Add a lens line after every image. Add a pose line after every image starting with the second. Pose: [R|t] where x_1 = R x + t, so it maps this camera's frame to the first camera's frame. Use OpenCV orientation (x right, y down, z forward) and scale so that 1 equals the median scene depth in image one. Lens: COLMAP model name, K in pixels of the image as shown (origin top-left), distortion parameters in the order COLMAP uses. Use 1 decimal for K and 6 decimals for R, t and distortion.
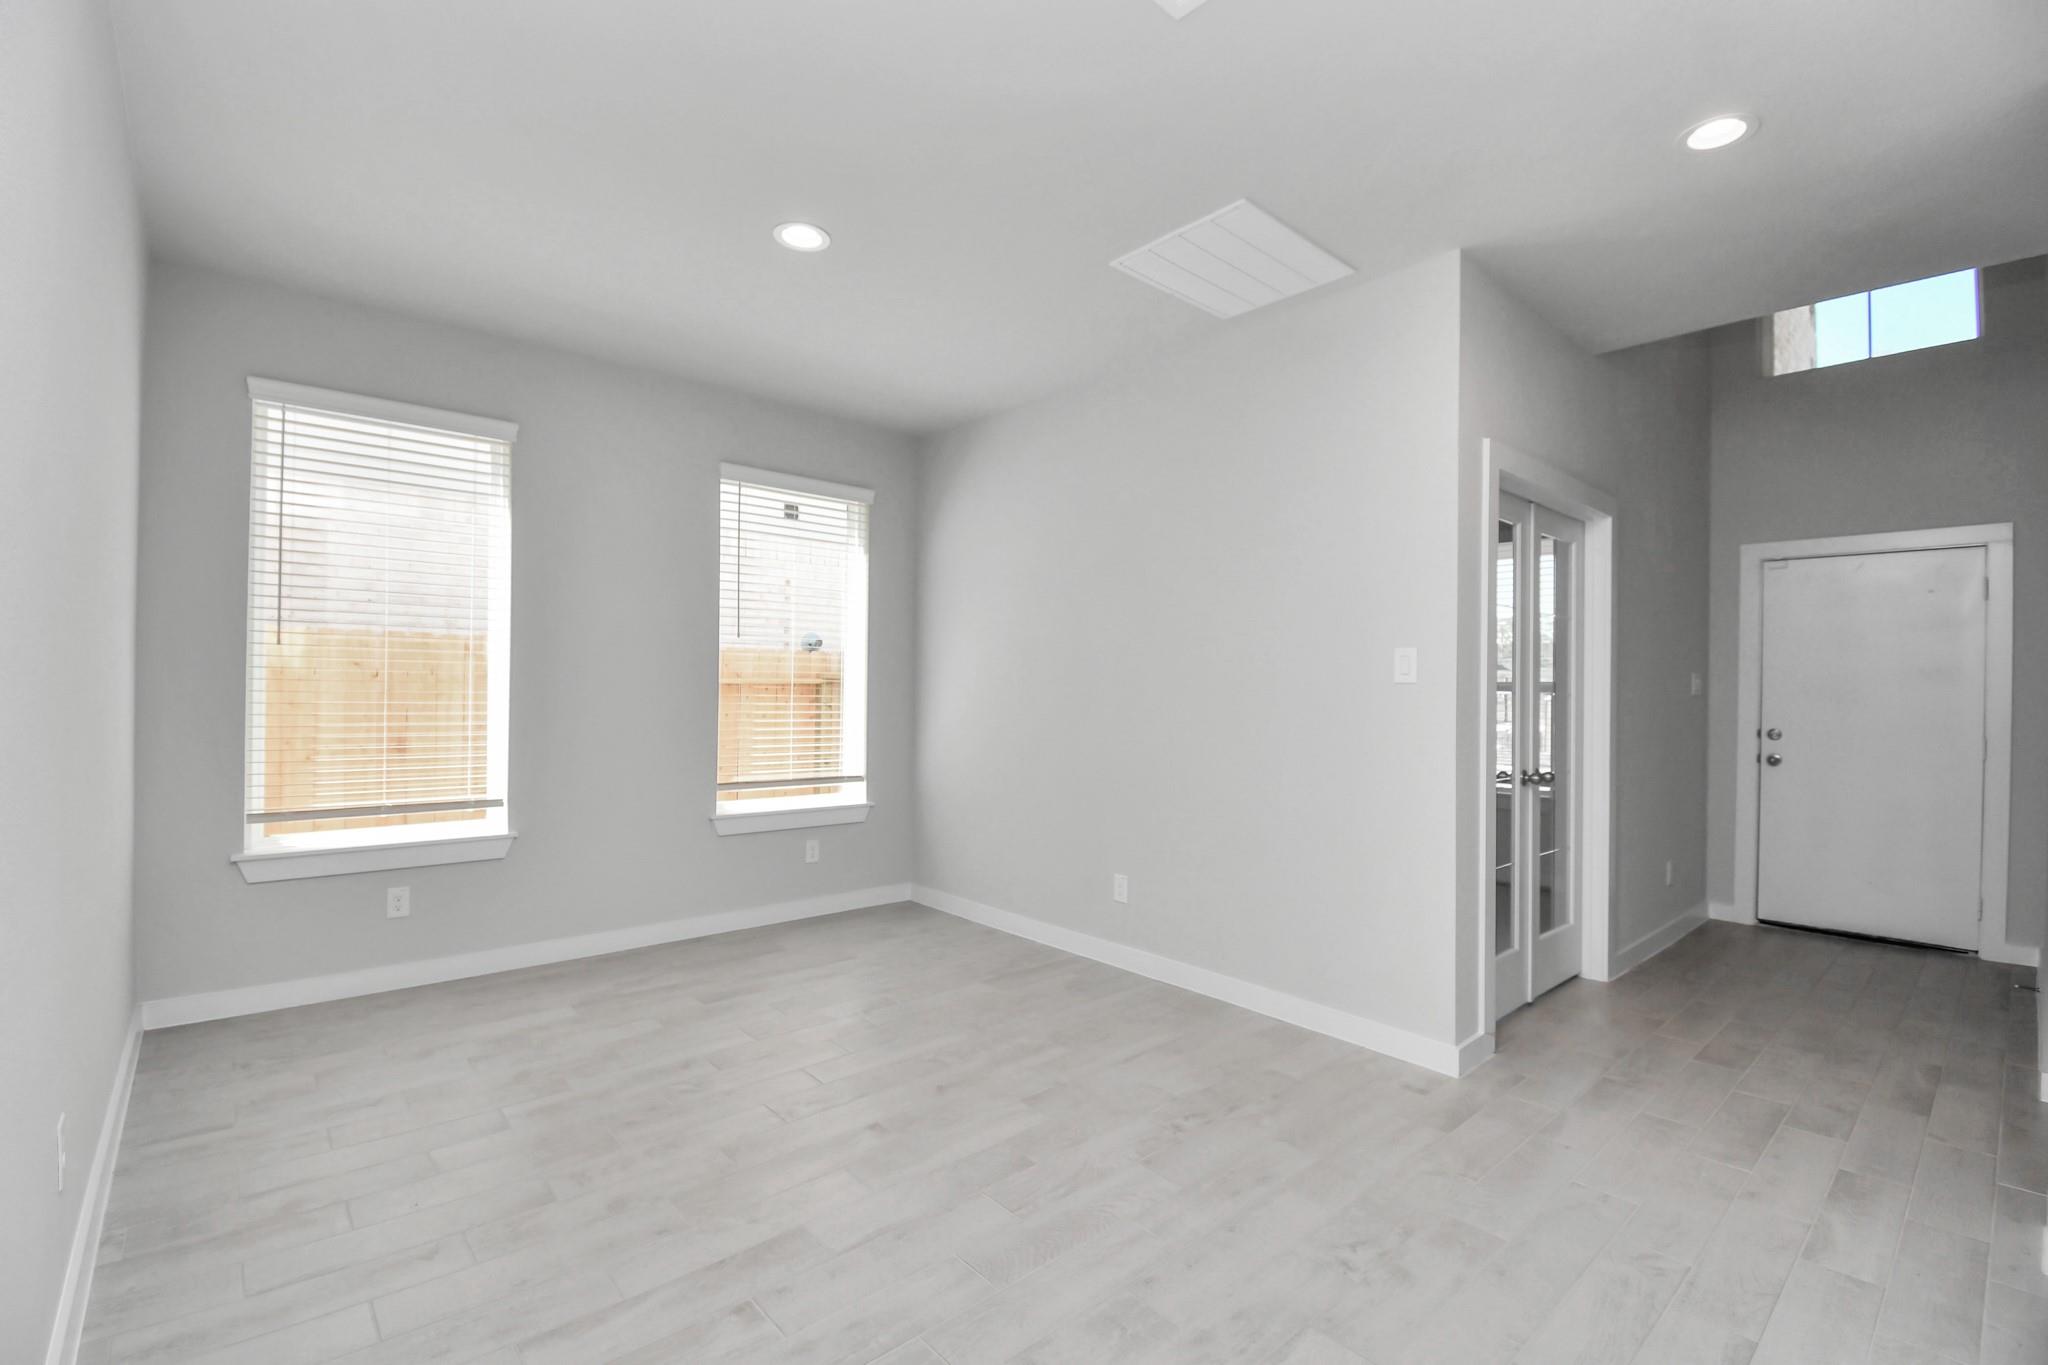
lens RADIAL K [[901.7, 0, 1017.1], [0, 901.7, 684.8], [0, 0, 1]] dist [0.020840, -0.025658]
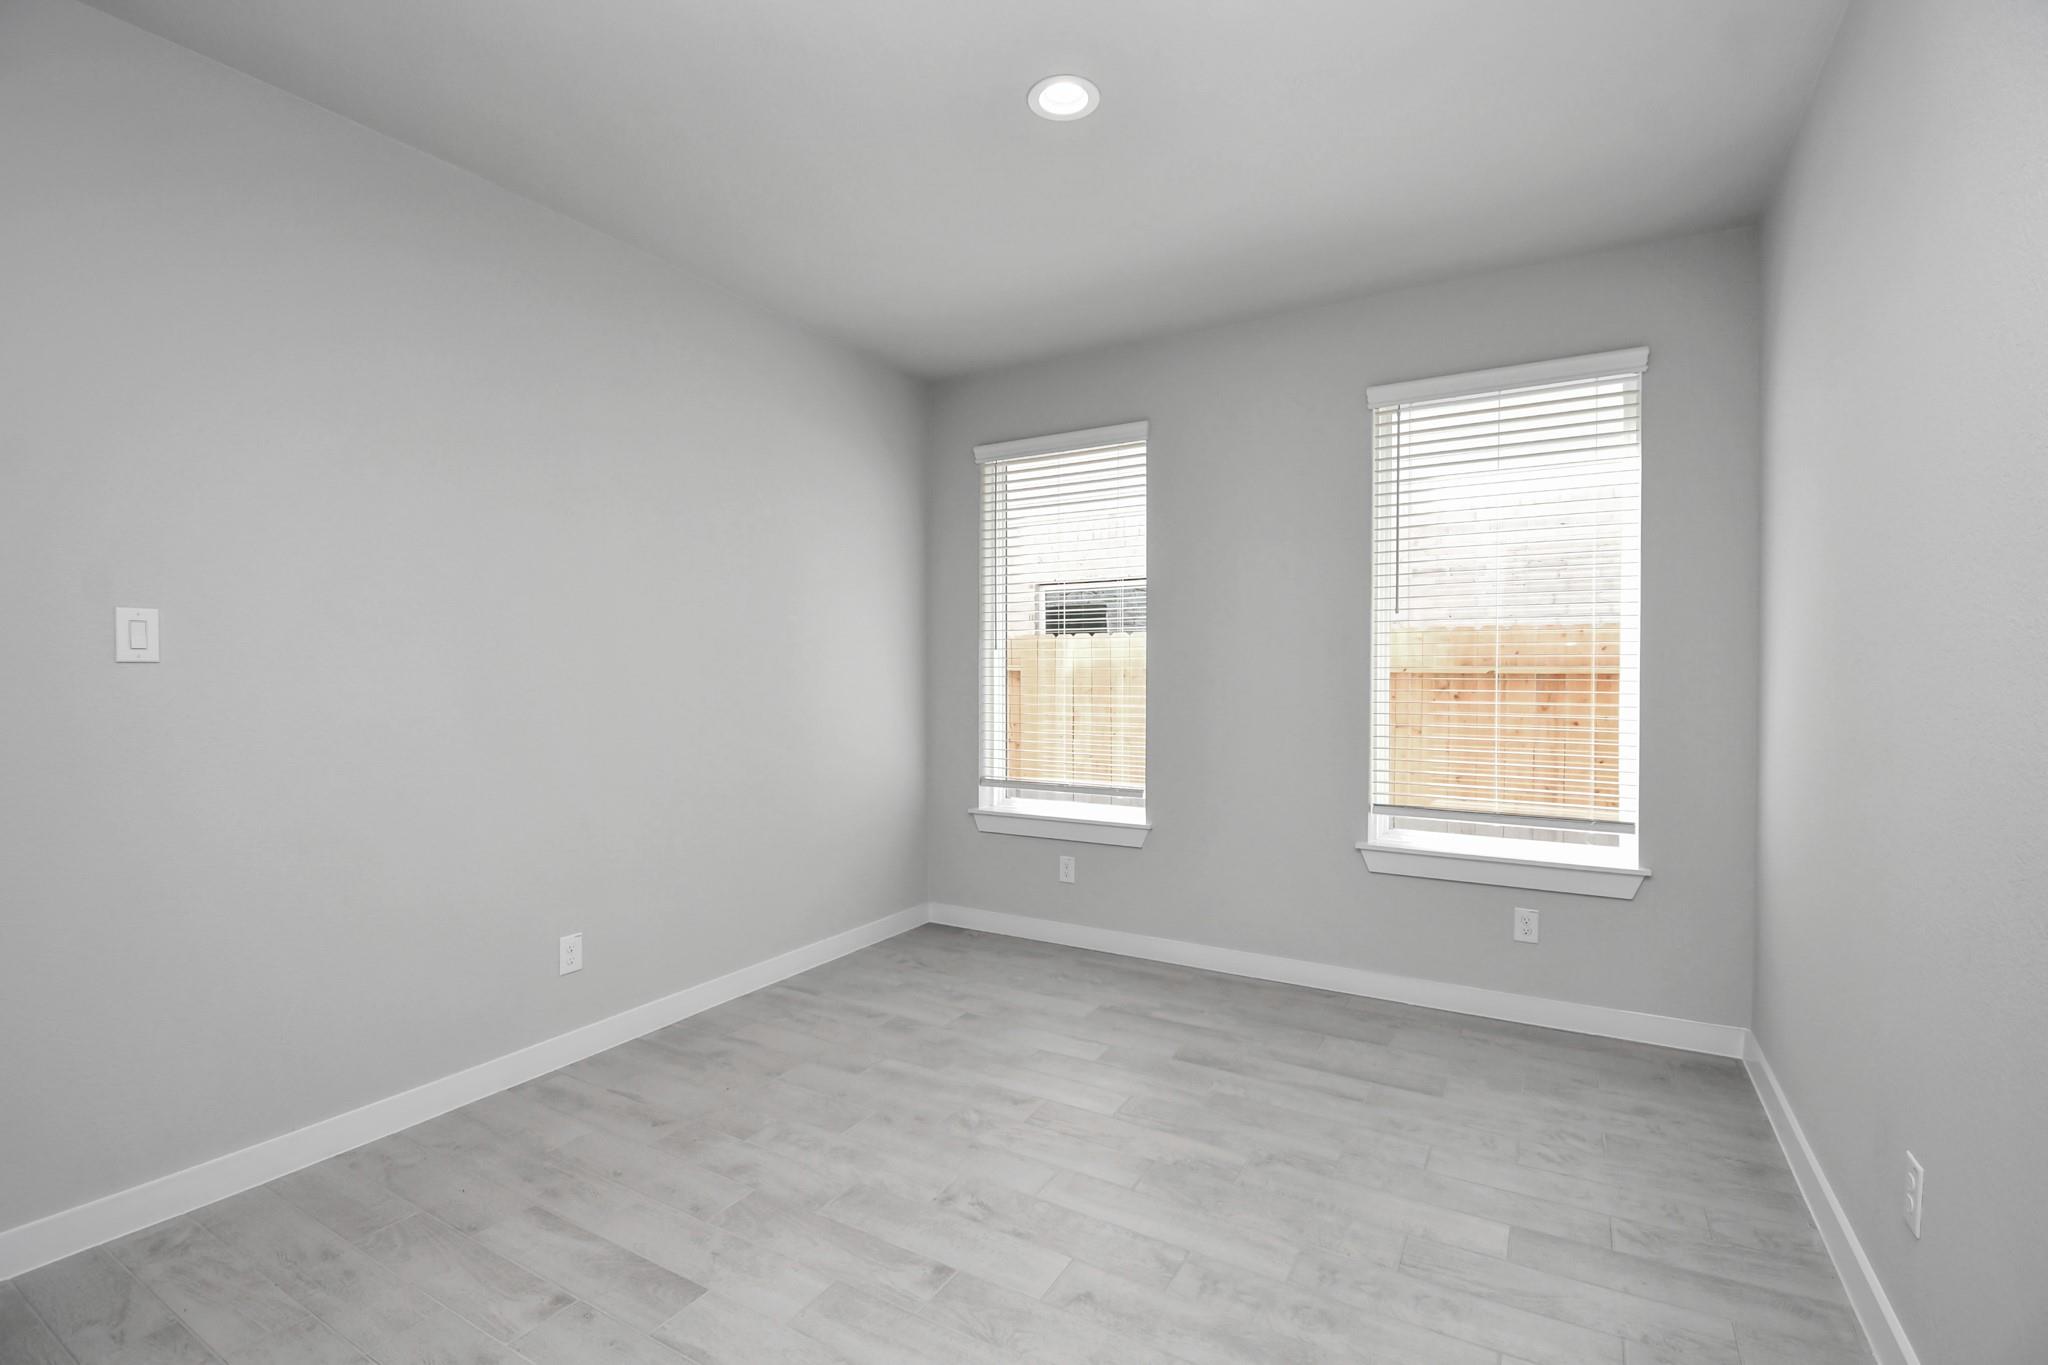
lens RADIAL K [[930.4, 0, 1024.0], [0, 930.4, 682.5], [0, 0, 1]] dist [0.001388, -0.000092]
pose [[0.304565, -0.001603, -0.952490, 0.417868], [0.010507, 0.999943, 0.001676, 0.000464], [0.952434, -0.010518, 0.304565, 0.583265]]
